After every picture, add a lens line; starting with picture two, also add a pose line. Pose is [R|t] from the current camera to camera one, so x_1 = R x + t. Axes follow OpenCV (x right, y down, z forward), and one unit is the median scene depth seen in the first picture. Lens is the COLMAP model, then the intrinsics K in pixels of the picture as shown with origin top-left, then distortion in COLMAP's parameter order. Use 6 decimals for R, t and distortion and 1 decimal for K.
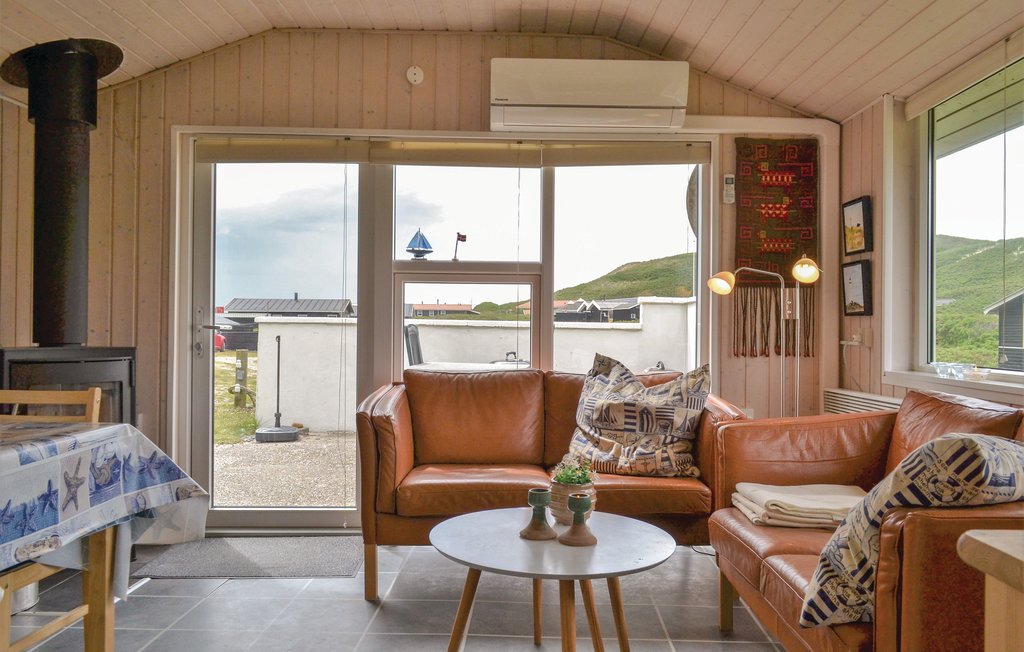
lens RADIAL K [[806.4, 0, 518.9], [0, 806.4, 323.4], [0, 0, 1]] dist [-0.018153, 0.002331]
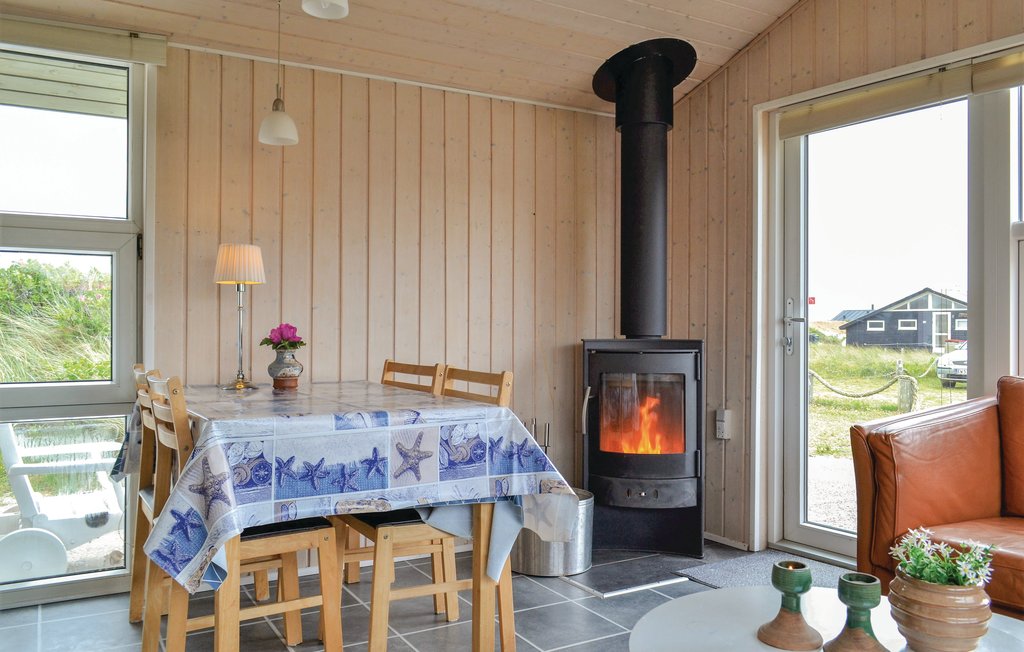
lens RADIAL K [[806.4, 0, 518.9], [0, 806.4, 323.4], [0, 0, 1]] dist [-0.018153, 0.002331]
pose [[0.525954, -0.008423, -0.850471, 0.222521], [0.002847, 0.999963, -0.008143, 0.015174], [0.850508, 0.001862, 0.525958, 0.271891]]
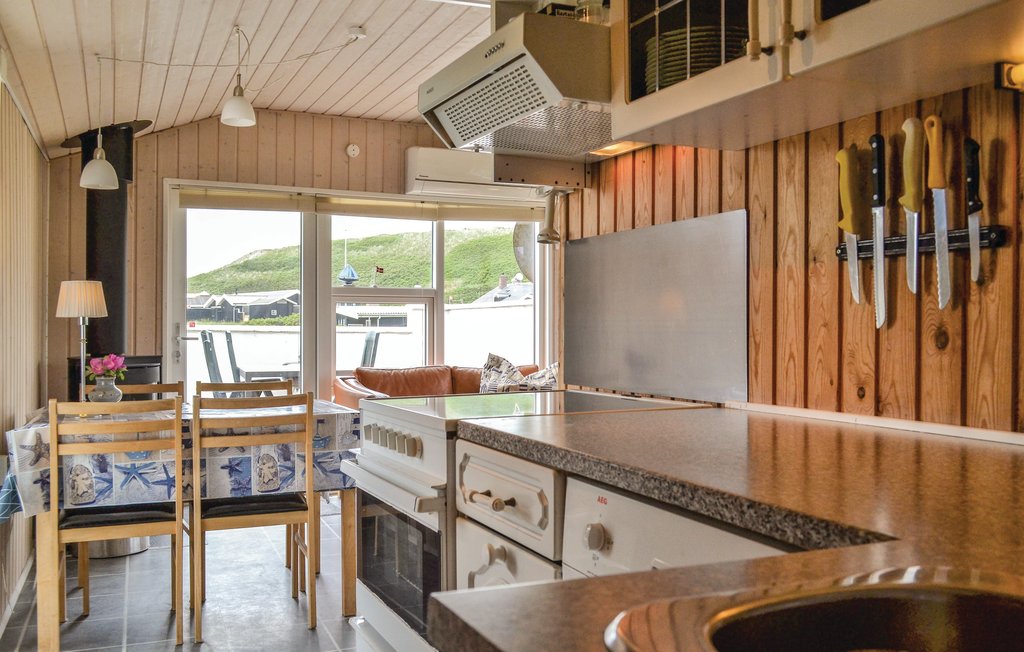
lens RADIAL K [[911.5, 0, 512.0], [0, 911.5, 326.0], [0, 0, 1]] dist [-0.002727, -0.001240]
pose [[0.915729, -0.008558, 0.401705, -0.508496], [0.005628, 0.999948, 0.008473, -0.025282], [-0.401756, -0.005498, 0.915730, -0.518156]]
